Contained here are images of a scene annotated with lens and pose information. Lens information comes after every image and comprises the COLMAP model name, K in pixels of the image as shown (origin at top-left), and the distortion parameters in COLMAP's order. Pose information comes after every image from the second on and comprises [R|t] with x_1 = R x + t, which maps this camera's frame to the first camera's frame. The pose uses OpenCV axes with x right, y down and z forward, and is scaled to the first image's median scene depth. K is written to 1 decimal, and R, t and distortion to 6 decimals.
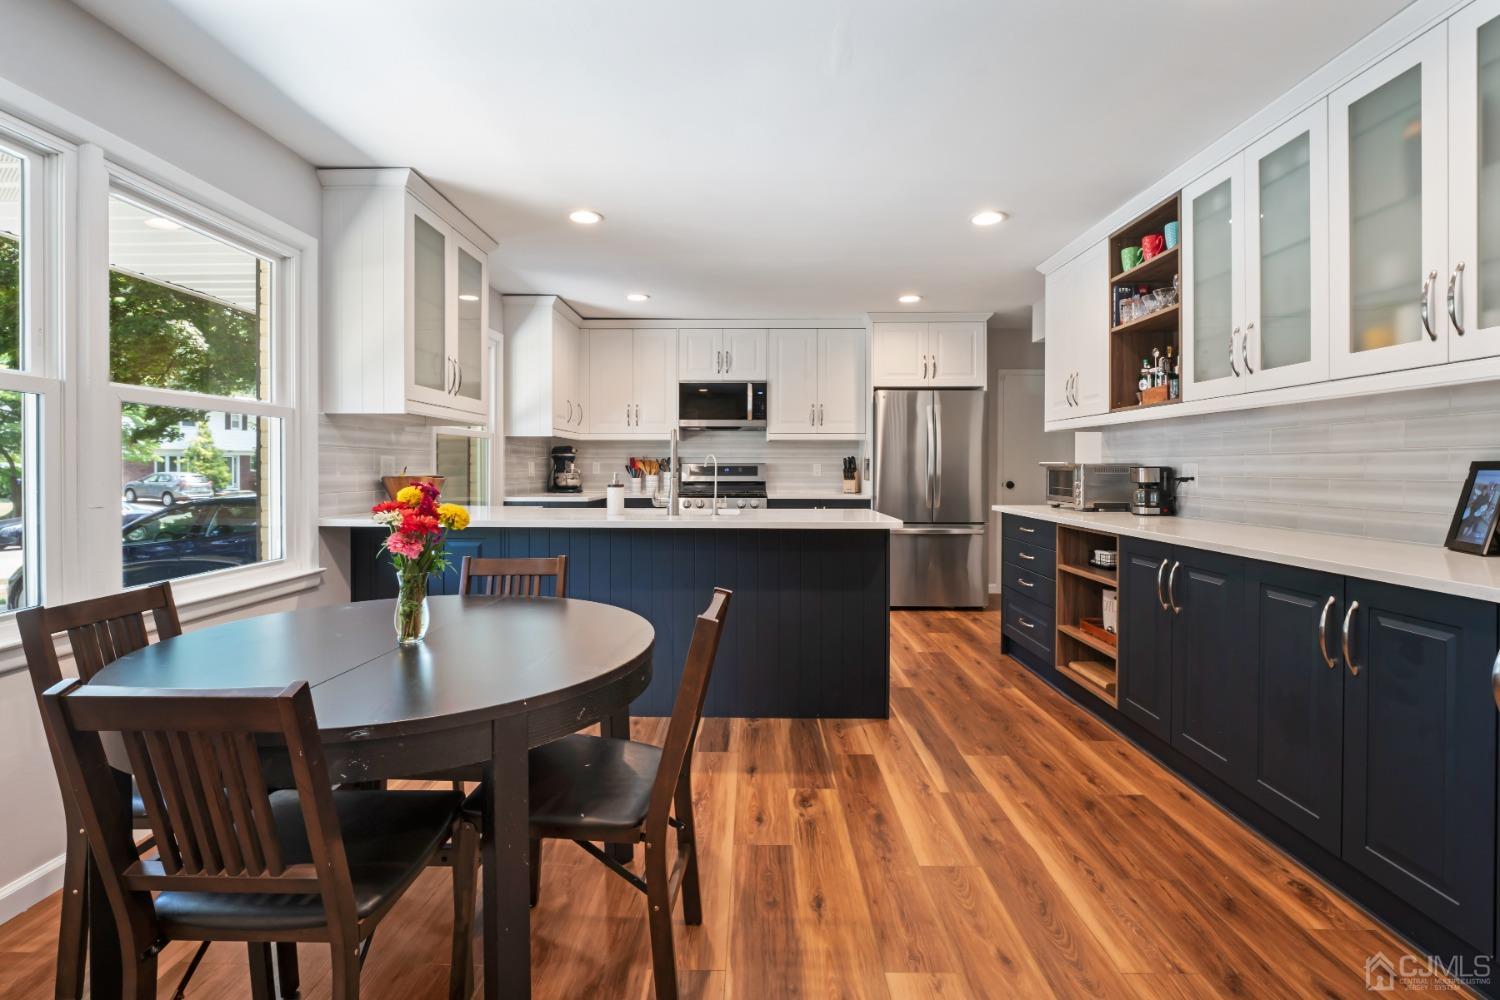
lens RADIAL K [[704.5, 0, 741.2], [0, 704.5, 469.7], [0, 0, 1]] dist [-0.012781, 0.000956]
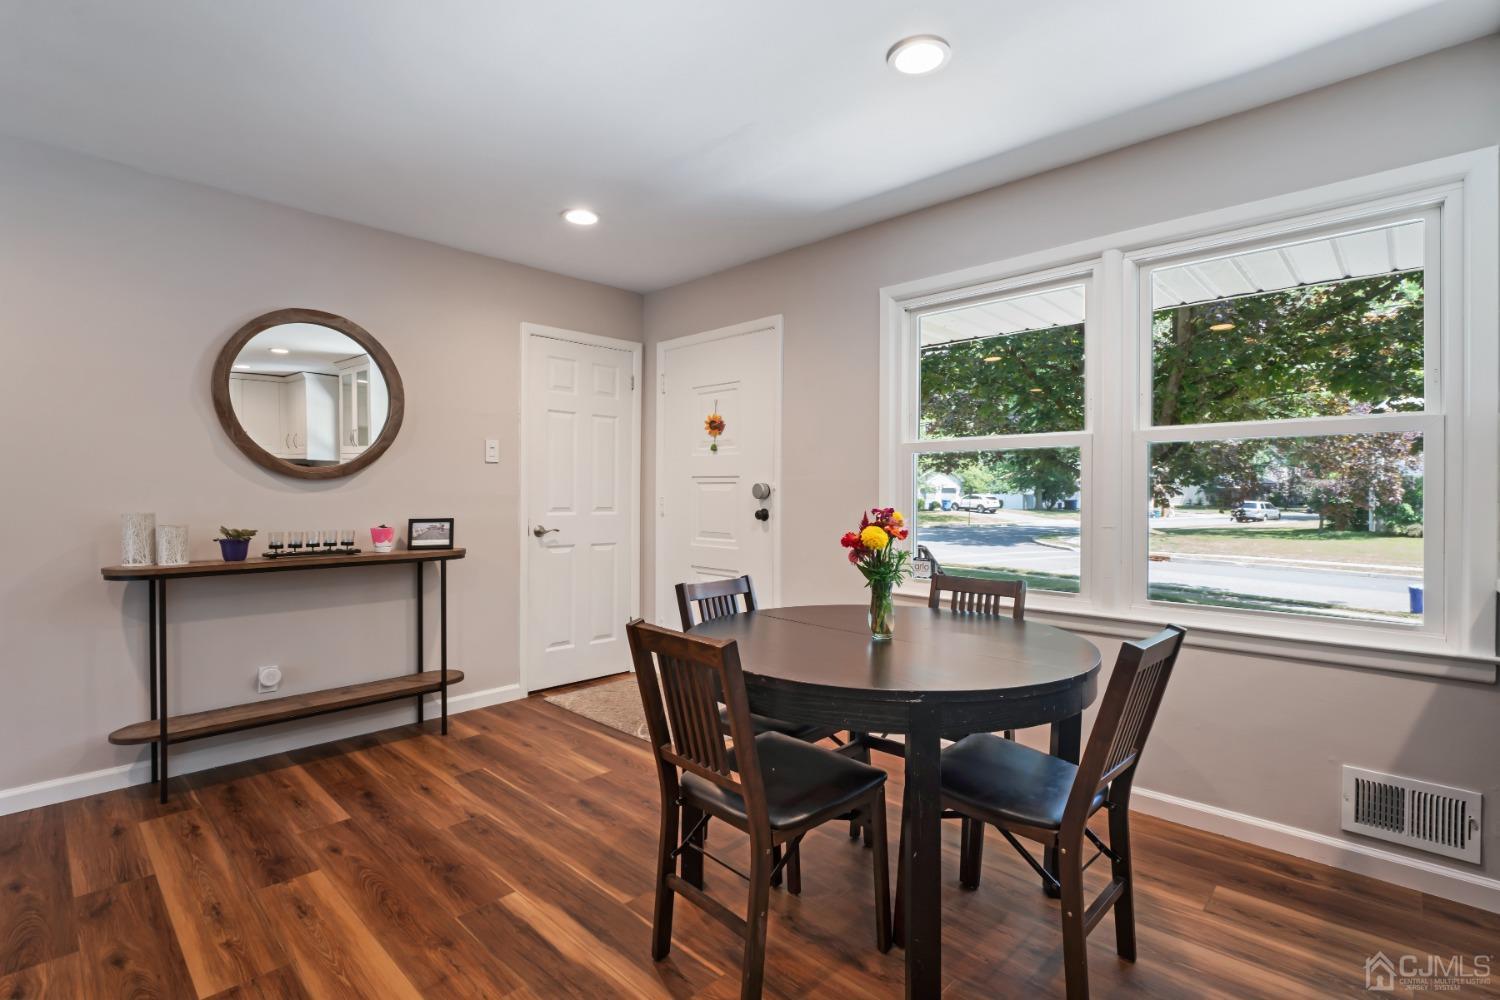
lens RADIAL K [[704.5, 0, 751.8], [0, 704.5, 494.0], [0, 0, 1]] dist [-0.012781, 0.000956]
pose [[-0.676613, -0.003505, -0.736330, 0.315202], [-0.007432, 0.999970, 0.002069, -0.003365], [0.736301, 0.006872, -0.676619, 0.894473]]
